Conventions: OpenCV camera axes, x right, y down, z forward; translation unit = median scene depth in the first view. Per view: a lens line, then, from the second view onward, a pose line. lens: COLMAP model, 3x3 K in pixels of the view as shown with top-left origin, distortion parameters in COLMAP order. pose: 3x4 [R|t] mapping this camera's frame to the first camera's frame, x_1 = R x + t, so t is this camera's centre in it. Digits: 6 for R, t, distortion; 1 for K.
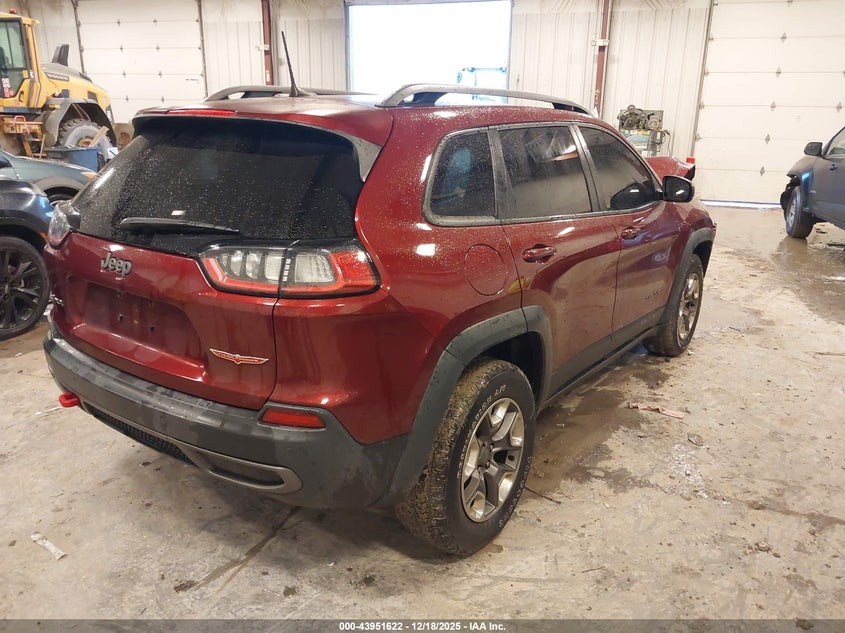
lens RADIAL K [[661.8, 0, 422.5], [0, 661.8, 316.5], [0, 0, 1]] dist [0.004044, -0.064834]
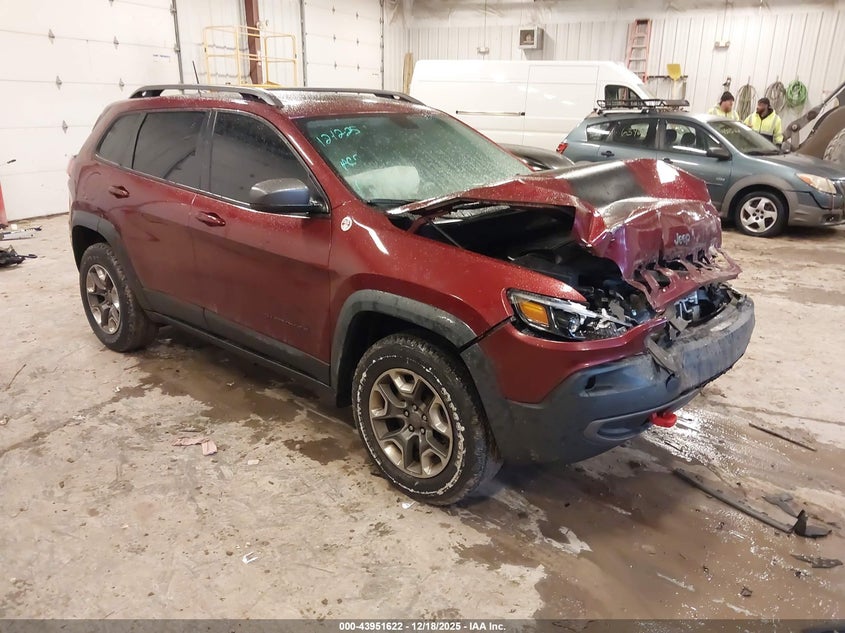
lens RADIAL K [[661.8, 0, 422.5], [0, 661.8, 316.5], [0, 0, 1]] dist [0.004044, -0.064834]
pose [[-0.072671, 0.313456, -0.946818, 1.211215], [-0.288366, 0.902178, 0.320810, -0.387852], [0.954759, 0.296344, 0.024828, 1.252553]]
